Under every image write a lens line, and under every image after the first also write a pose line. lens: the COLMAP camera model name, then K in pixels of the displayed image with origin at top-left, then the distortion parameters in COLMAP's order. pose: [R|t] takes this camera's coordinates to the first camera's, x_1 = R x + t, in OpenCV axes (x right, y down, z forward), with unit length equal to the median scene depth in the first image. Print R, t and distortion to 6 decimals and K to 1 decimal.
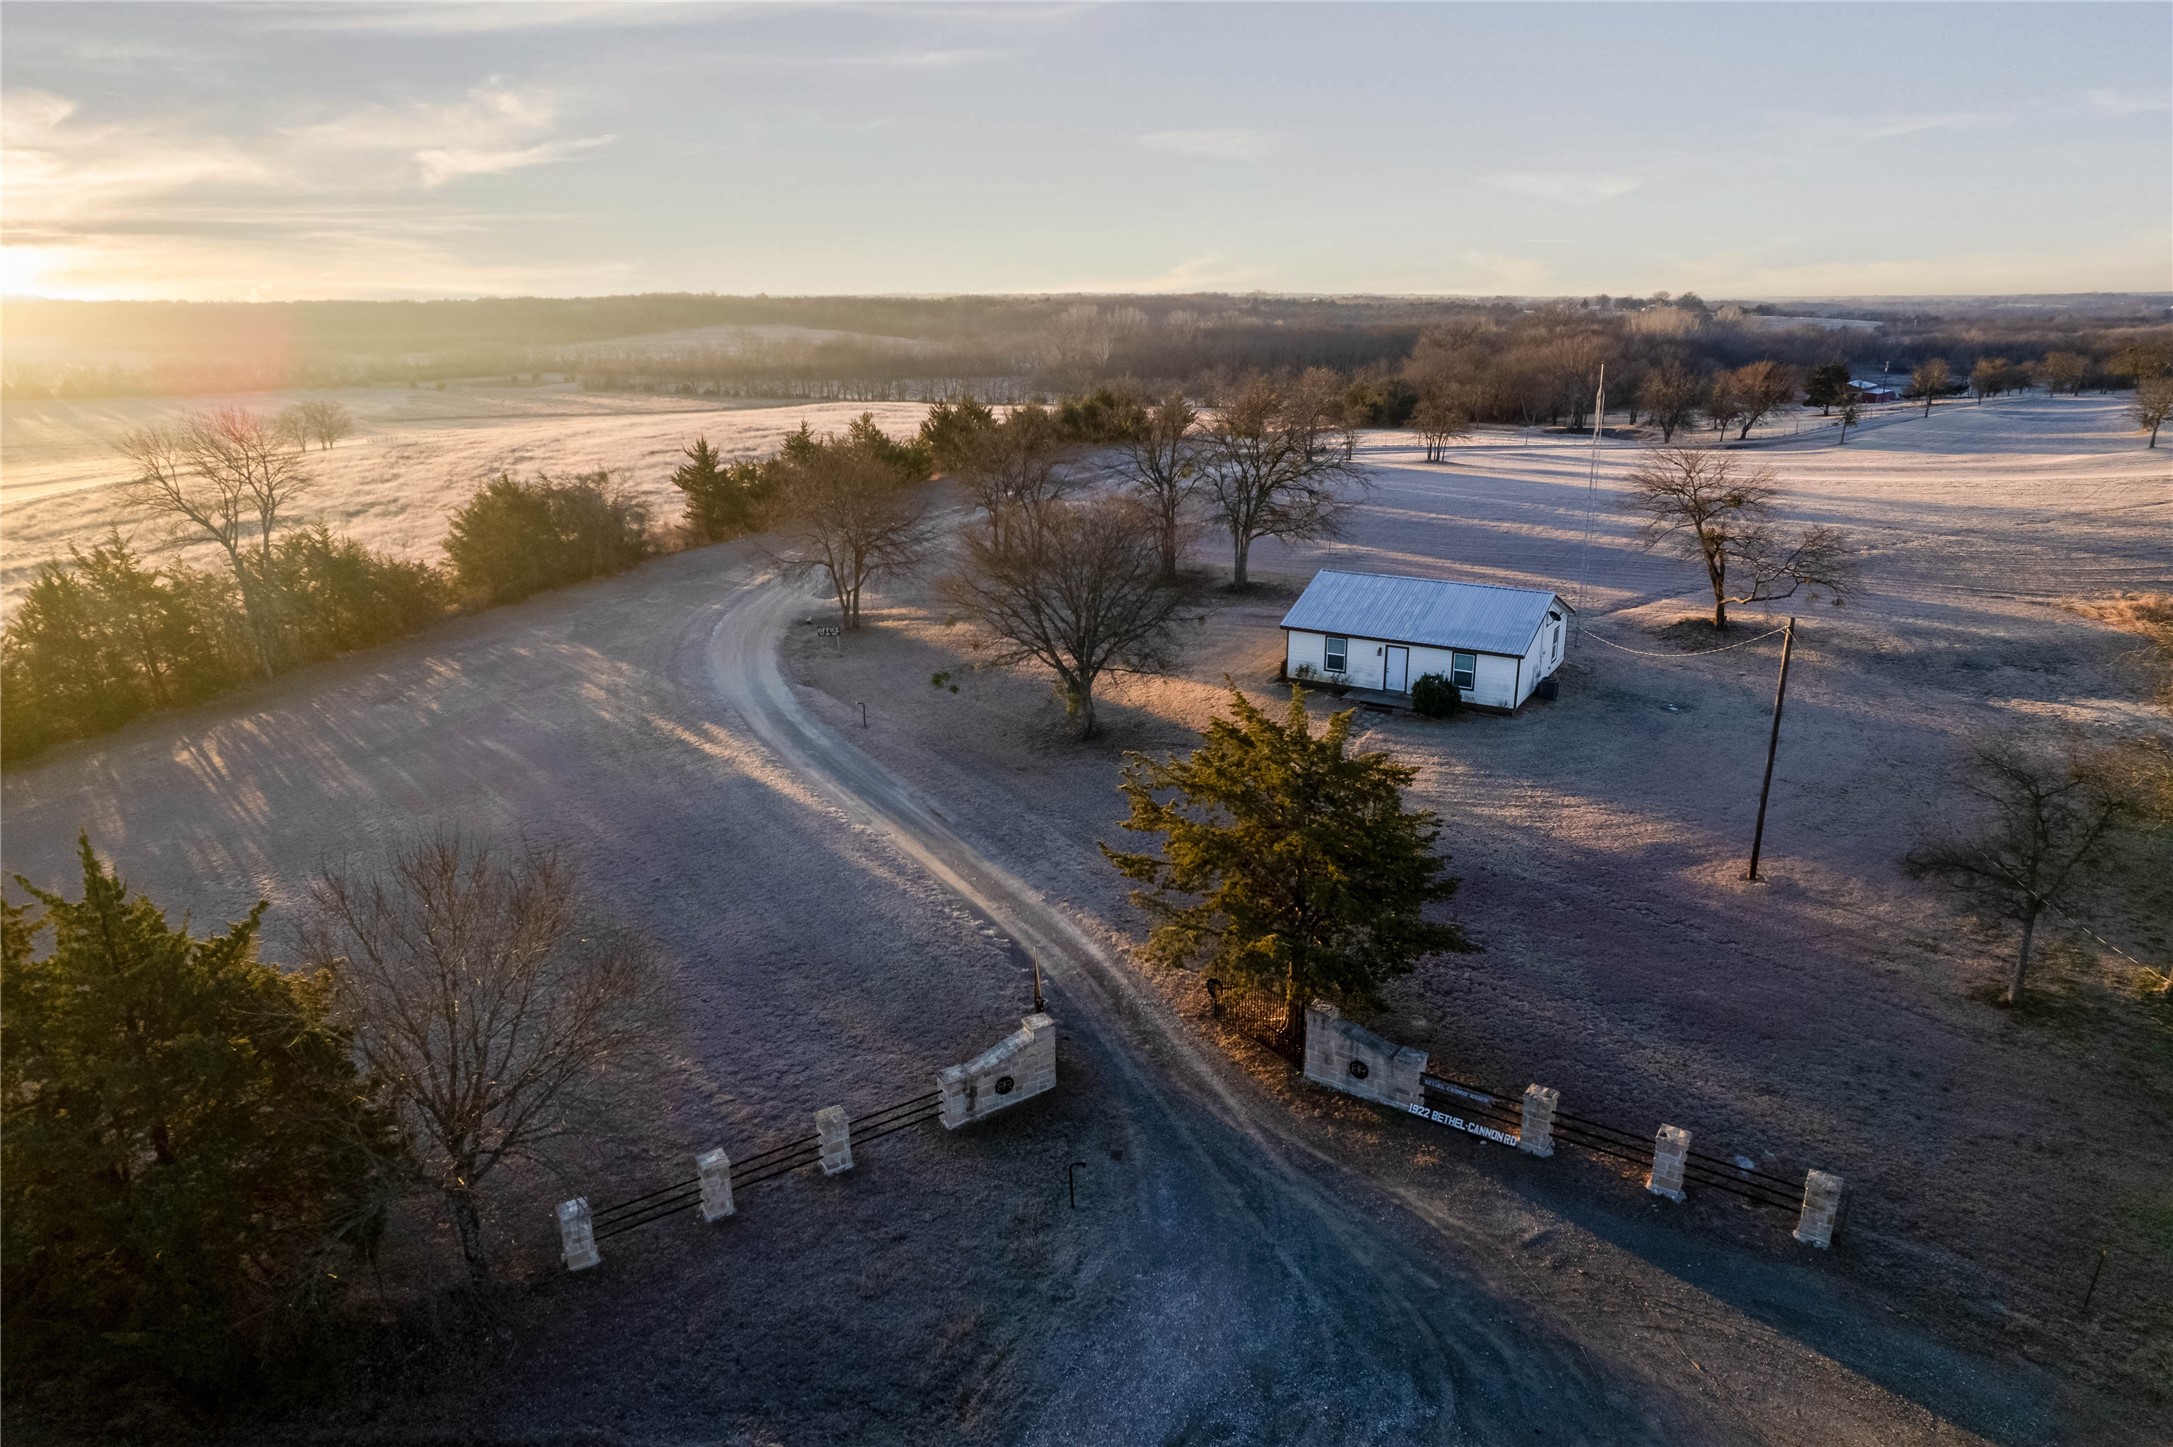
lens RADIAL K [[1425.0, 0, 1086.5], [0, 1425.0, 723.5], [0, 0, 1]] dist [-0.087612, 0.086424]
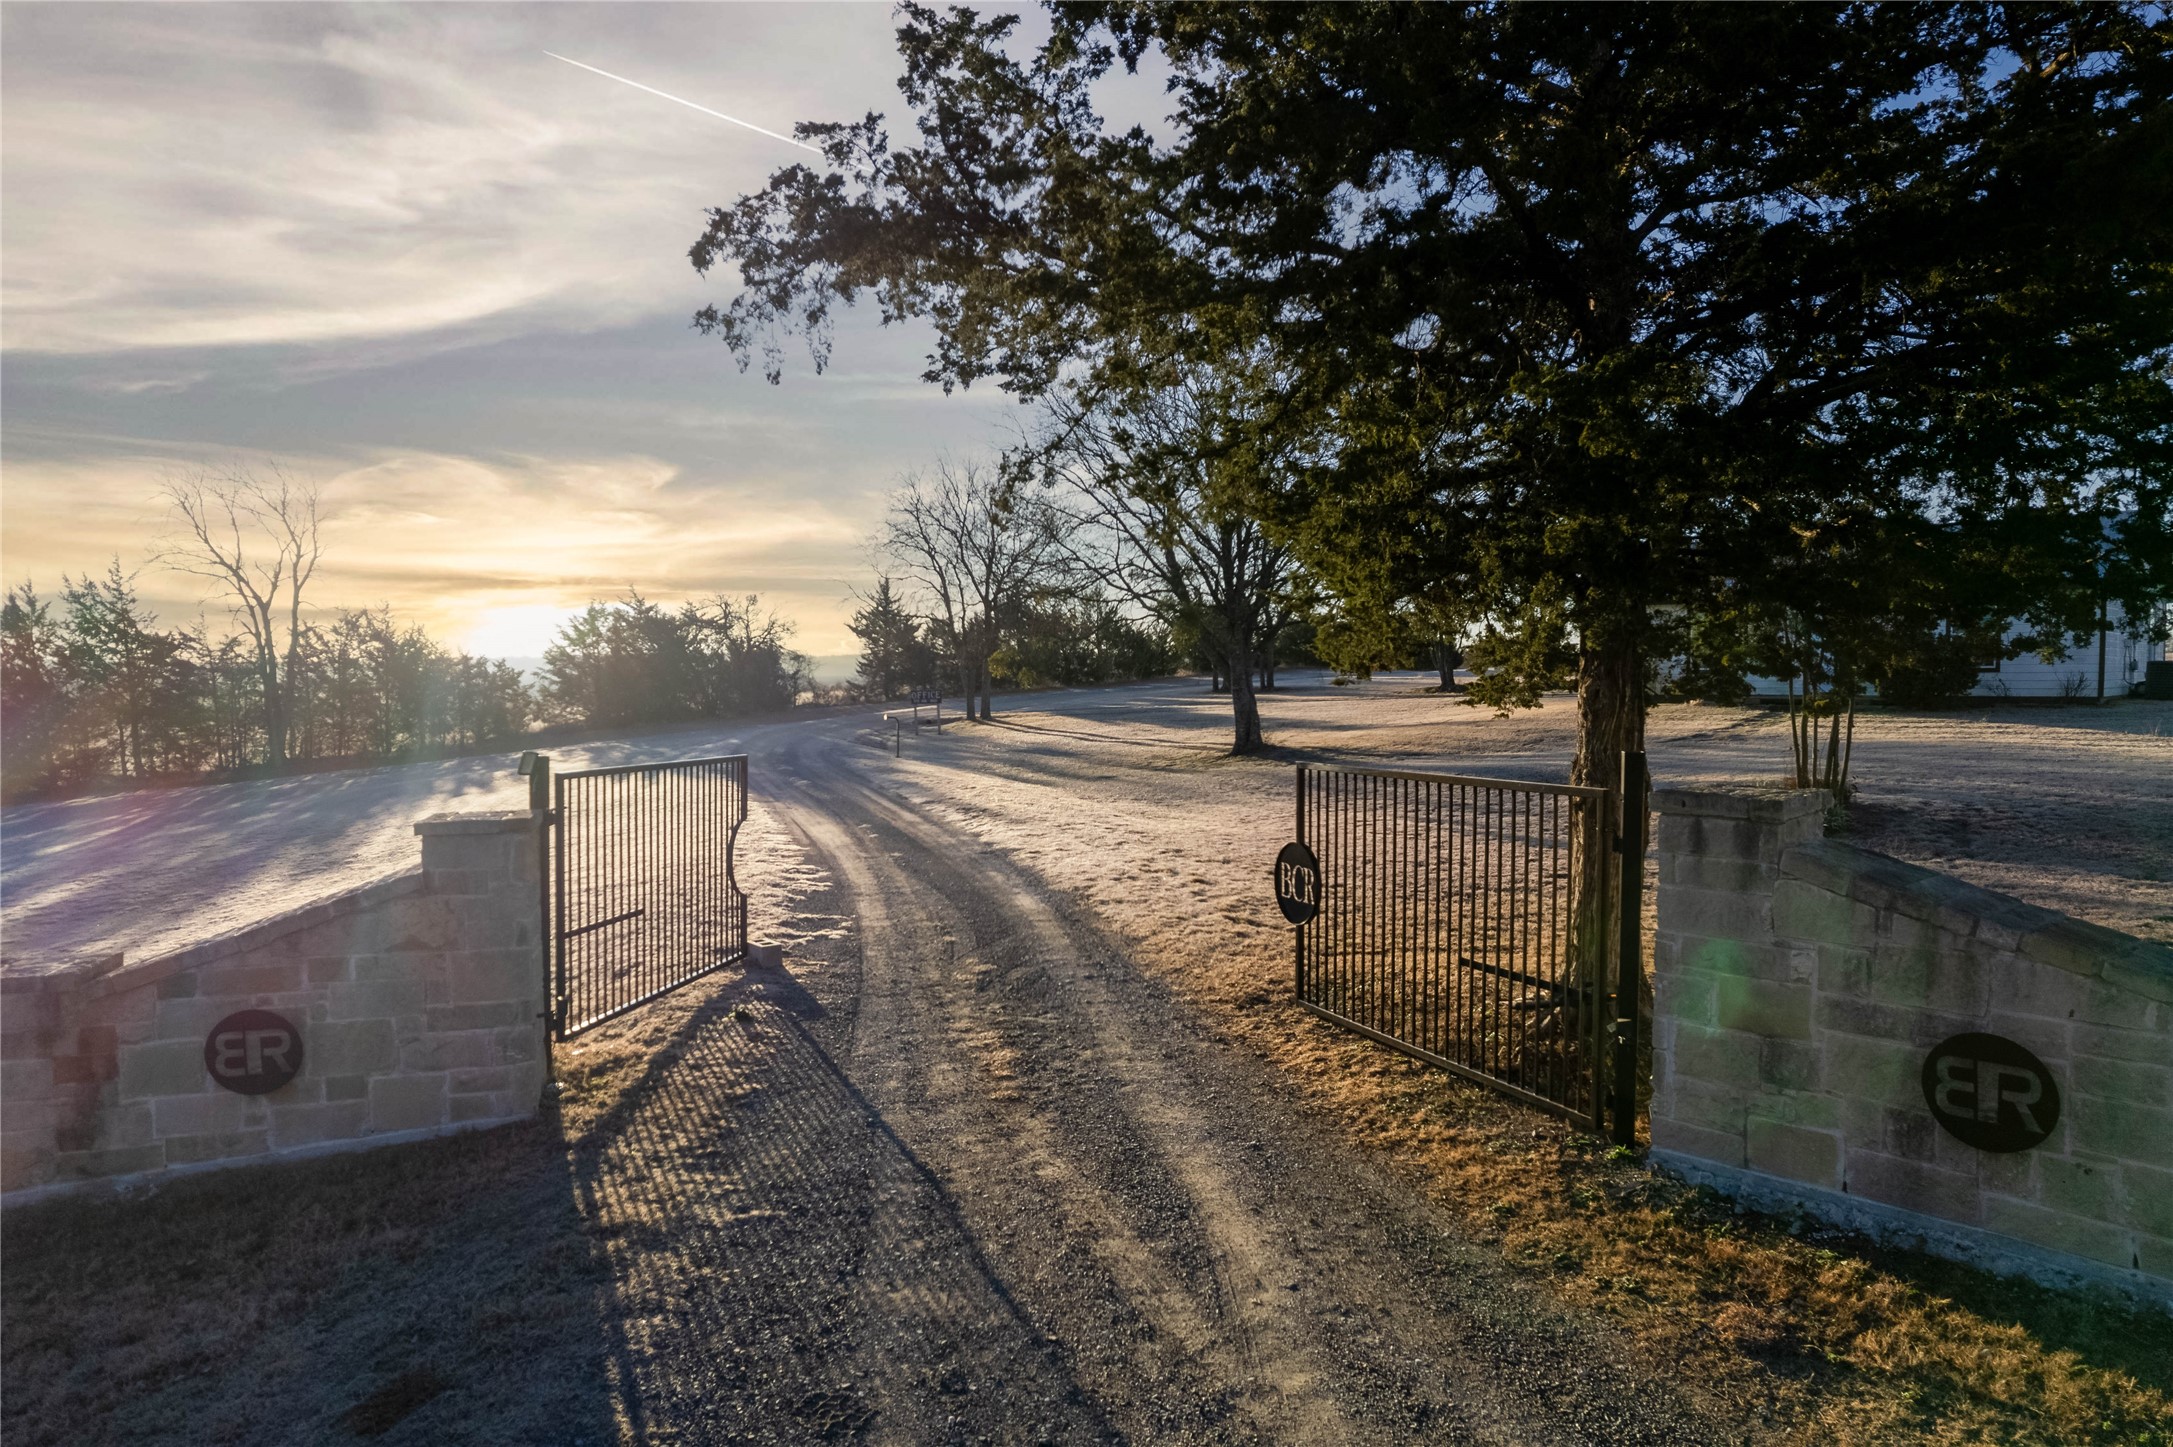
lens RADIAL K [[1425.0, 0, 1086.5], [0, 1425.0, 723.5], [0, 0, 1]] dist [-0.087612, 0.086424]
pose [[0.973031, 0.018686, -0.229917, 0.123885], [-0.076513, 0.966431, -0.245268, 0.248163], [0.217616, 0.256245, 0.941797, 0.799364]]
